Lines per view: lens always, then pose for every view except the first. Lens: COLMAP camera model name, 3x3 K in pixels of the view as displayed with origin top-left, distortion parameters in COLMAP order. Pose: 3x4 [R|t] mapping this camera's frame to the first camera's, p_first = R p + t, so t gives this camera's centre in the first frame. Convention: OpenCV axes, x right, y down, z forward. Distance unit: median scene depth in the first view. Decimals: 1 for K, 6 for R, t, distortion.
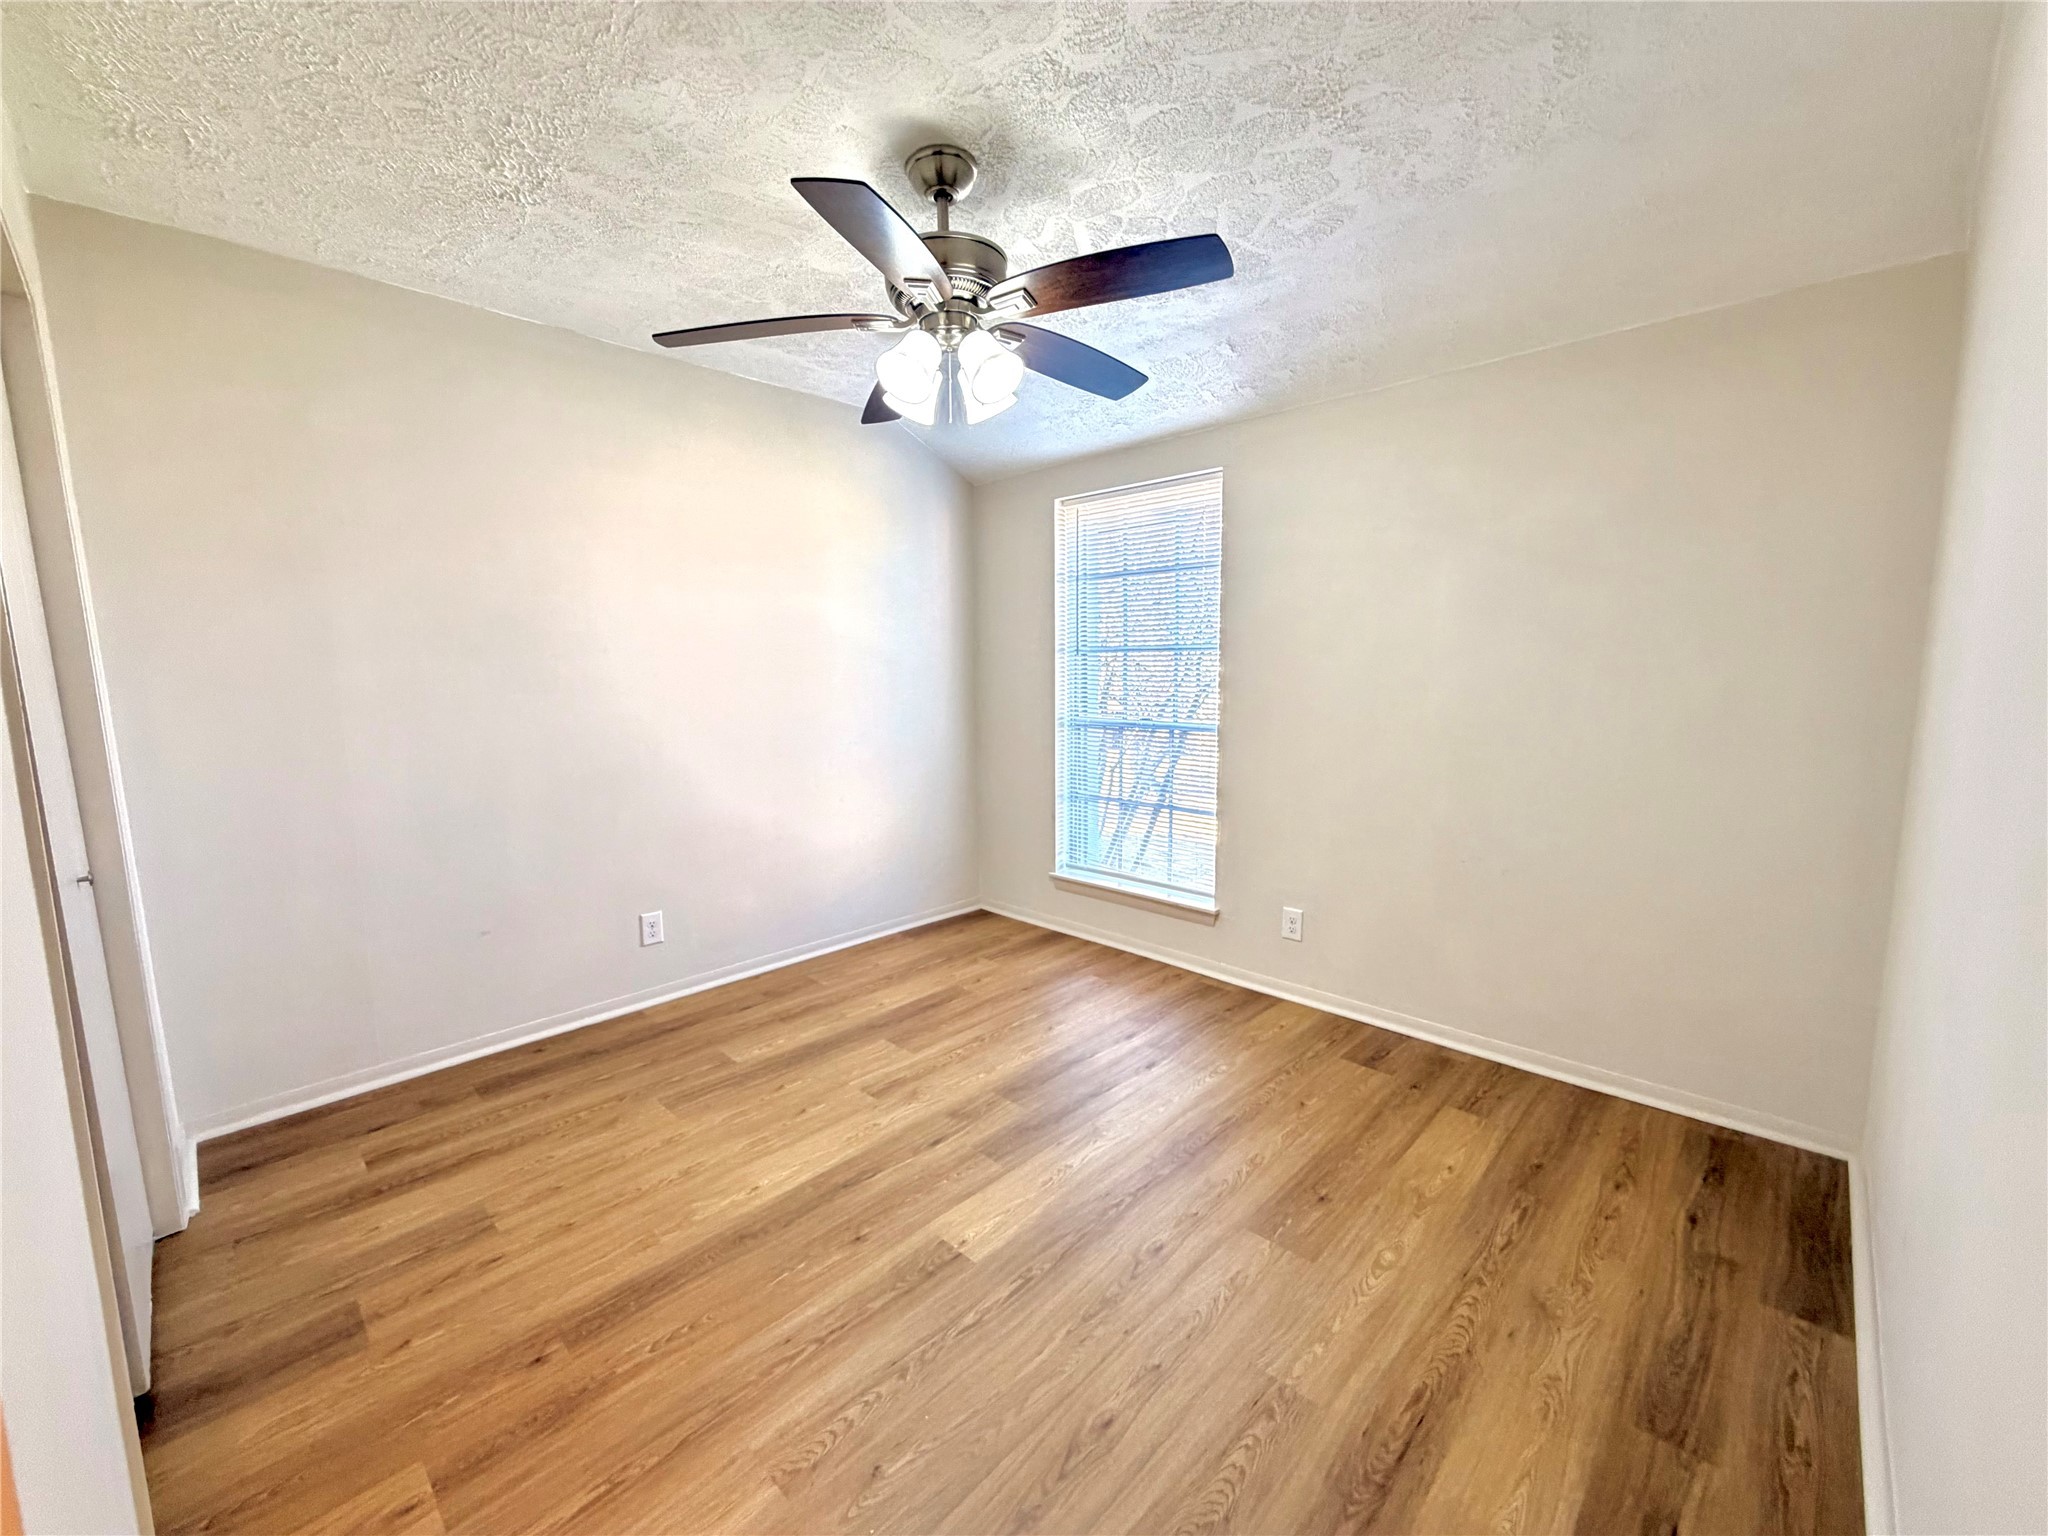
lens RADIAL K [[815.0, 0, 1014.0], [0, 815.0, 755.2], [0, 0, 1]] dist [0.001063, -0.000190]
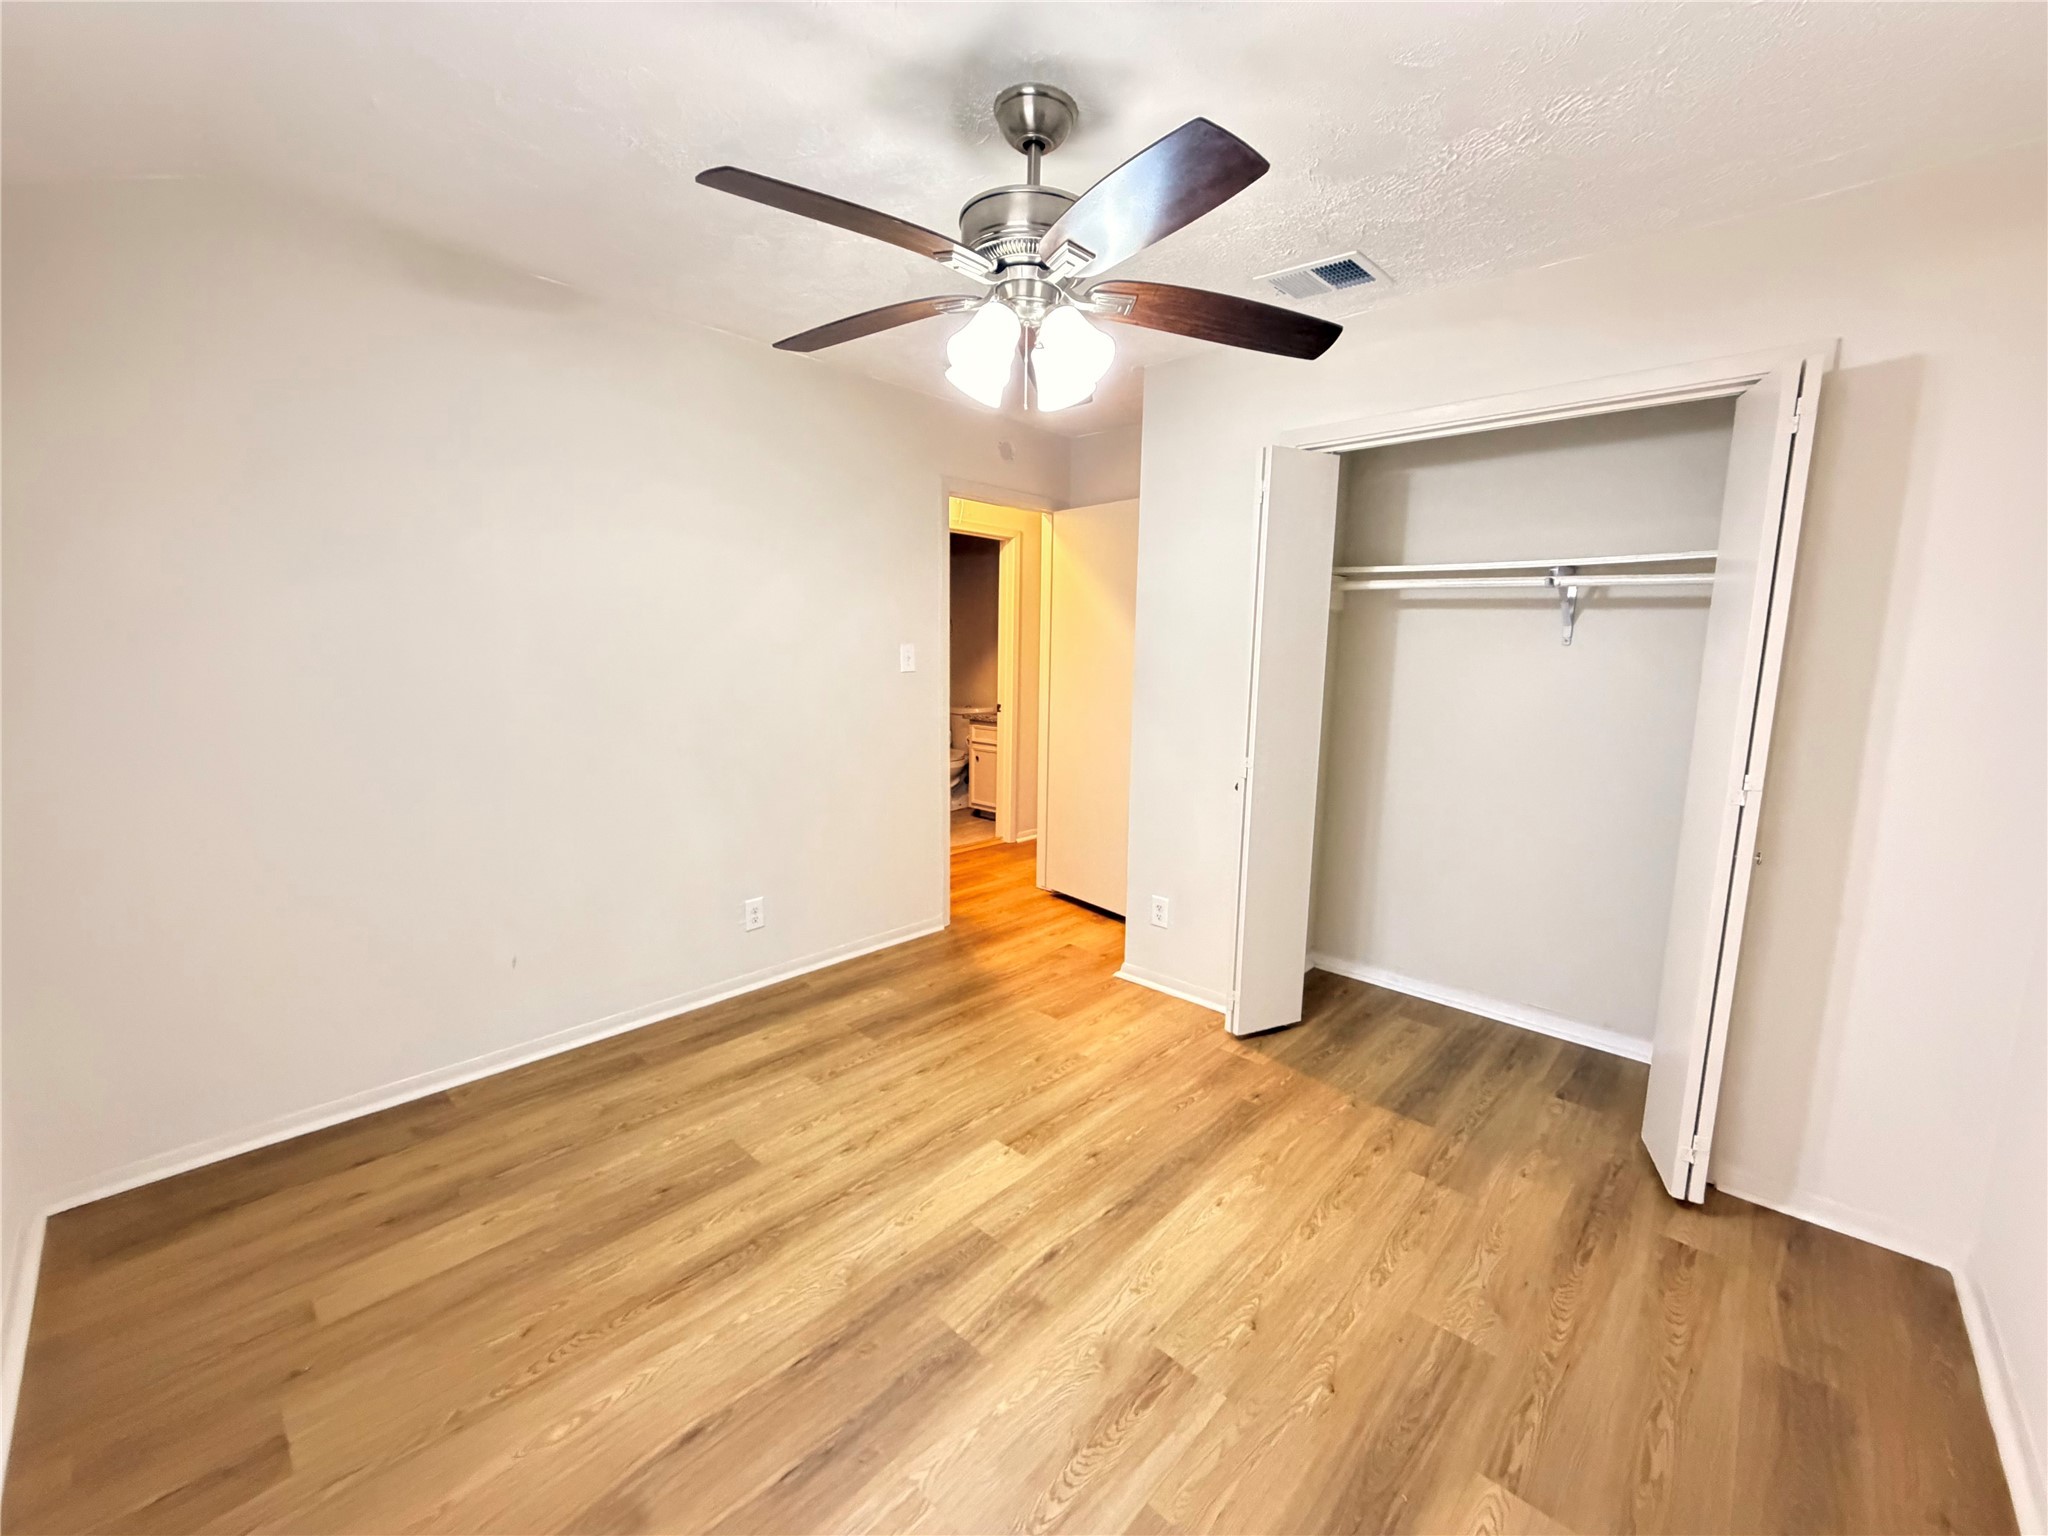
lens RADIAL K [[815.0, 0, 1036.0], [0, 815.0, 765.9], [0, 0, 1]] dist [0.001063, -0.000190]
pose [[-0.999025, -0.000456, -0.044145, -0.050503], [-0.011676, 0.967071, 0.254240, -0.256690], [0.042575, 0.254508, -0.966133, 1.935190]]
